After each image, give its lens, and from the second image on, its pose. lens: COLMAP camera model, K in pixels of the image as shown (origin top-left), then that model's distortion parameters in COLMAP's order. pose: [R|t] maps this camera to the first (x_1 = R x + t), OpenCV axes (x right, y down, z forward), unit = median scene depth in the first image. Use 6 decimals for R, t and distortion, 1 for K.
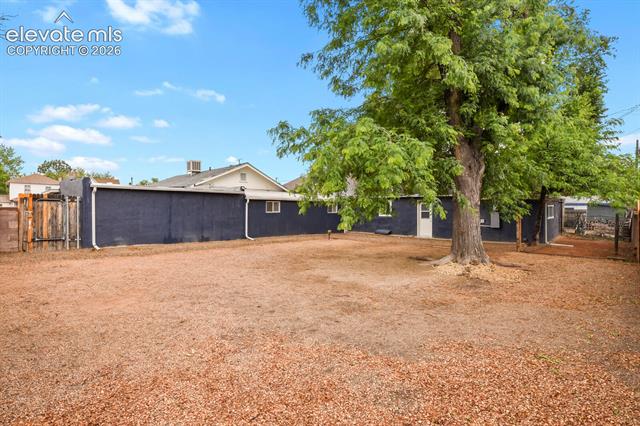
lens RADIAL K [[310.7, 0, 320.5], [0, 310.7, 212.1], [0, 0, 1]] dist [-0.015966, -0.001914]
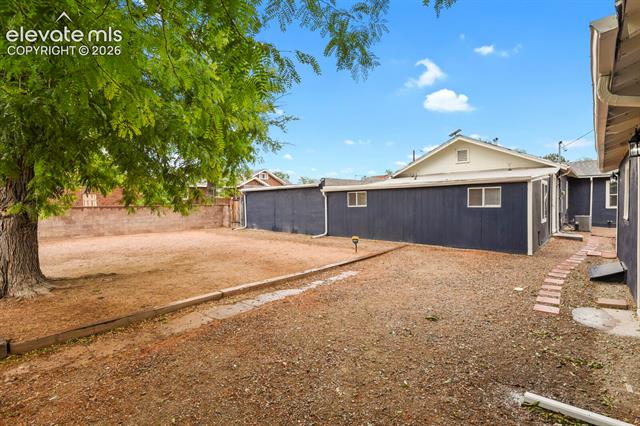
lens RADIAL K [[310.7, 0, 319.1], [0, 310.7, 214.1], [0, 0, 1]] dist [-0.015966, -0.001914]
pose [[0.096807, 0.034381, -0.994709, 0.588654], [0.012877, 0.999276, 0.035792, -0.008763], [0.995220, -0.016274, 0.096294, 0.817048]]
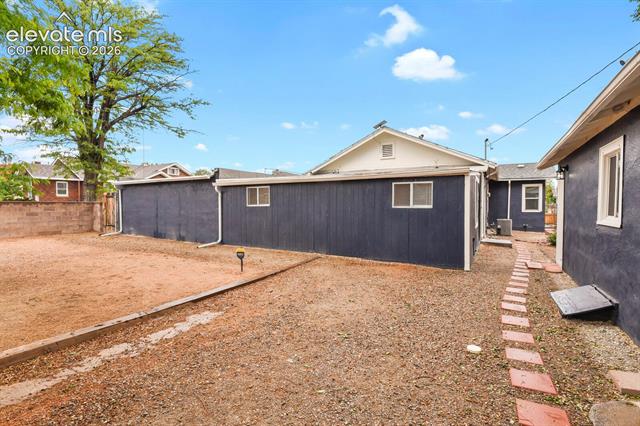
lens RADIAL K [[310.7, 0, 323.8], [0, 310.7, 213.4], [0, 0, 1]] dist [-0.015966, -0.001914]
pose [[0.318387, 0.027674, -0.947557, 0.432470], [-0.002557, 0.999595, 0.028335, -0.001879], [0.947957, -0.006599, 0.318329, 0.913170]]
